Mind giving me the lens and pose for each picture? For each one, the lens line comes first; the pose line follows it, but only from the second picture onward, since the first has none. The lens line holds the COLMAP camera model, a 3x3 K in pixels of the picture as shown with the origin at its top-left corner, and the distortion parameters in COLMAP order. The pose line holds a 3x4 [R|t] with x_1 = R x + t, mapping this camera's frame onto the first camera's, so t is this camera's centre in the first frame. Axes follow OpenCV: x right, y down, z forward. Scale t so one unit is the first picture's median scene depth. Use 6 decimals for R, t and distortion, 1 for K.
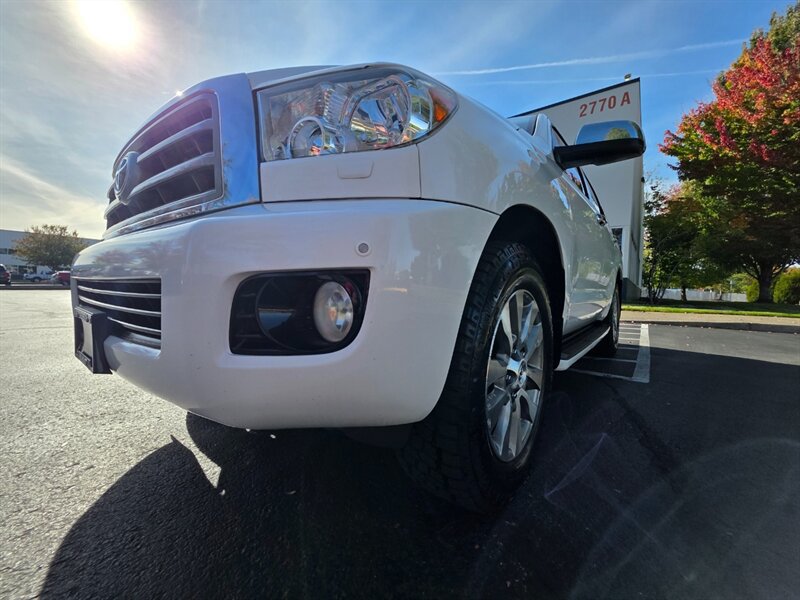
lens RADIAL K [[320.6, 0, 400.0], [0, 320.6, 300.0], [0, 0, 1]] dist [-0.008636, -0.000300]
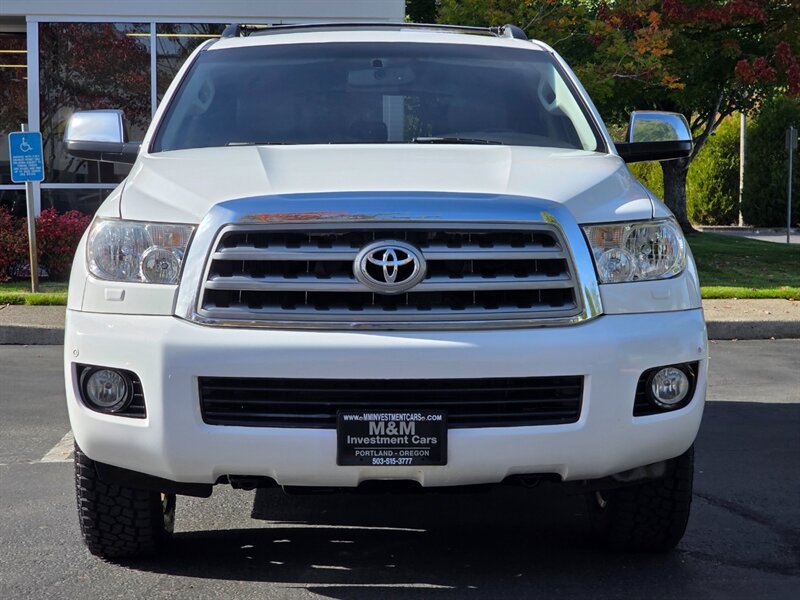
lens RADIAL K [[1770.6, 0, 400.2], [0, 1770.6, 267.7], [0, 0, 1]] dist [-0.628014, 8.913237]
pose [[0.753764, -0.056247, 0.654733, -3.533547], [0.045267, 0.998408, 0.033658, -0.465413], [-0.655584, 0.004268, 0.755110, -2.437618]]
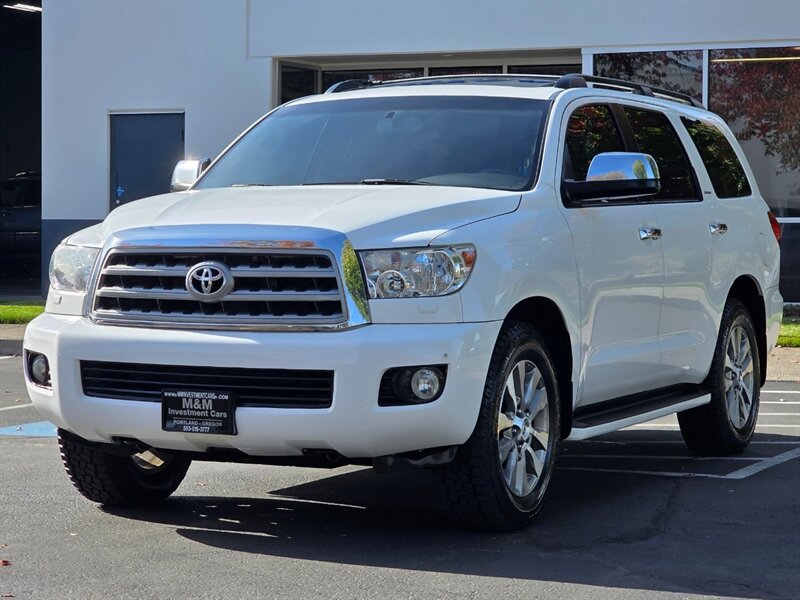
lens RADIAL K [[2143.0, 0, 400.0], [0, 2143.0, 300.0], [0, 0, 1]] dist [-0.383422, 0.314510]
pose [[0.971411, -0.032061, 0.235229, -1.736132], [0.031563, 0.999484, 0.005882, -0.284571], [-0.235296, 0.001711, 0.971922, -5.954986]]
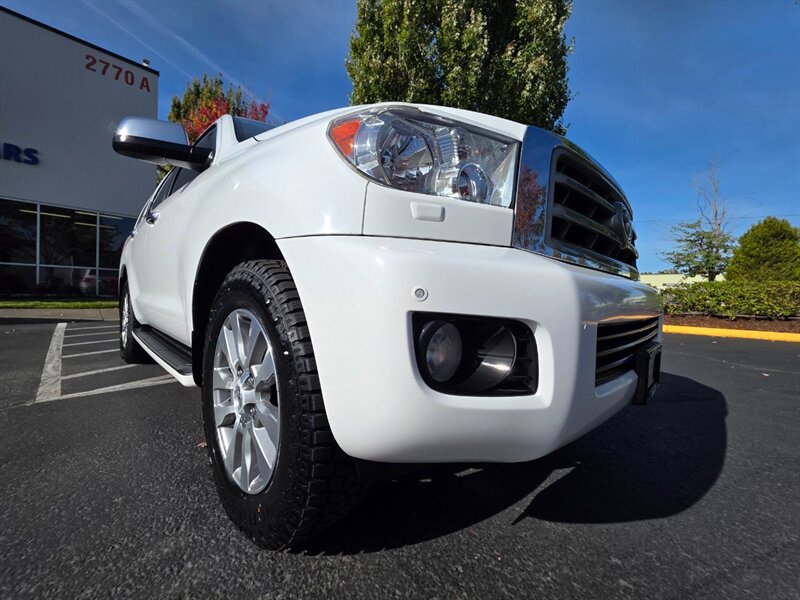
lens RADIAL K [[319.9, 0, 400.0], [0, 319.9, 300.0], [0, 0, 1]] dist [0.001531, 0.000329]
pose [[0.092513, -0.038776, 0.994956, -1.723837], [0.012115, 0.999211, 0.037816, -0.149942], [-0.995638, 0.008555, 0.092910, 1.406496]]
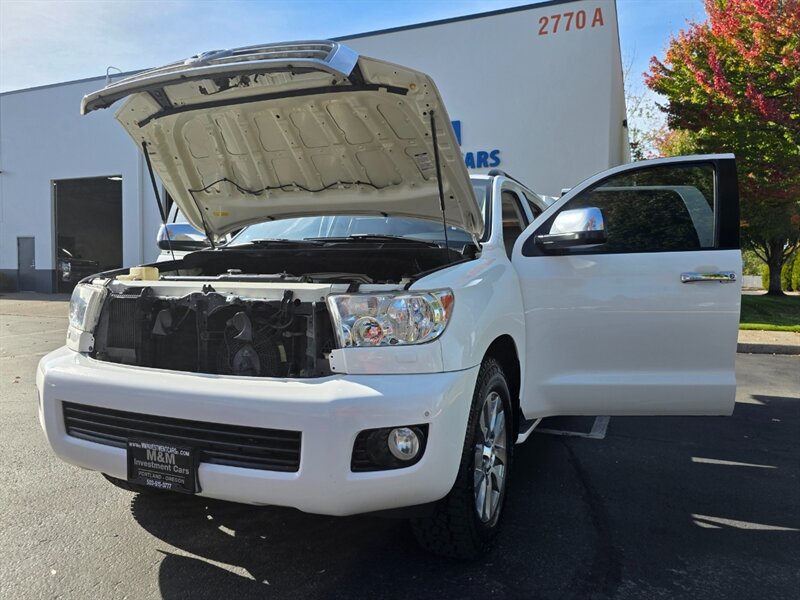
lens RADIAL K [[583.6, 0, 410.0], [0, 583.6, 298.1], [0, 0, 1]] dist [0.047400, -0.072682]
pose [[0.960348, -0.030278, 0.277155, -0.532319], [0.027893, 0.999532, 0.012544, -0.411732], [-0.277406, -0.004316, 0.960743, -1.098946]]
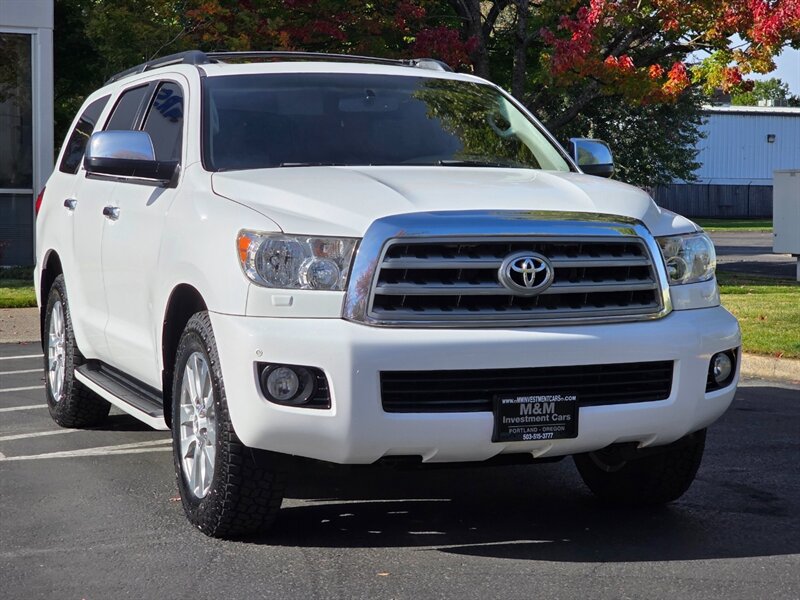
lens RADIAL K [[1770.6, 0, 400.2], [0, 1770.6, 267.7], [0, 0, 1]] dist [-0.628014, 8.913237]
pose [[0.500438, -0.061576, 0.863580, -5.351368], [0.039948, 0.998047, 0.048015, -0.602530], [-0.864850, 0.010470, 0.501921, -1.419379]]
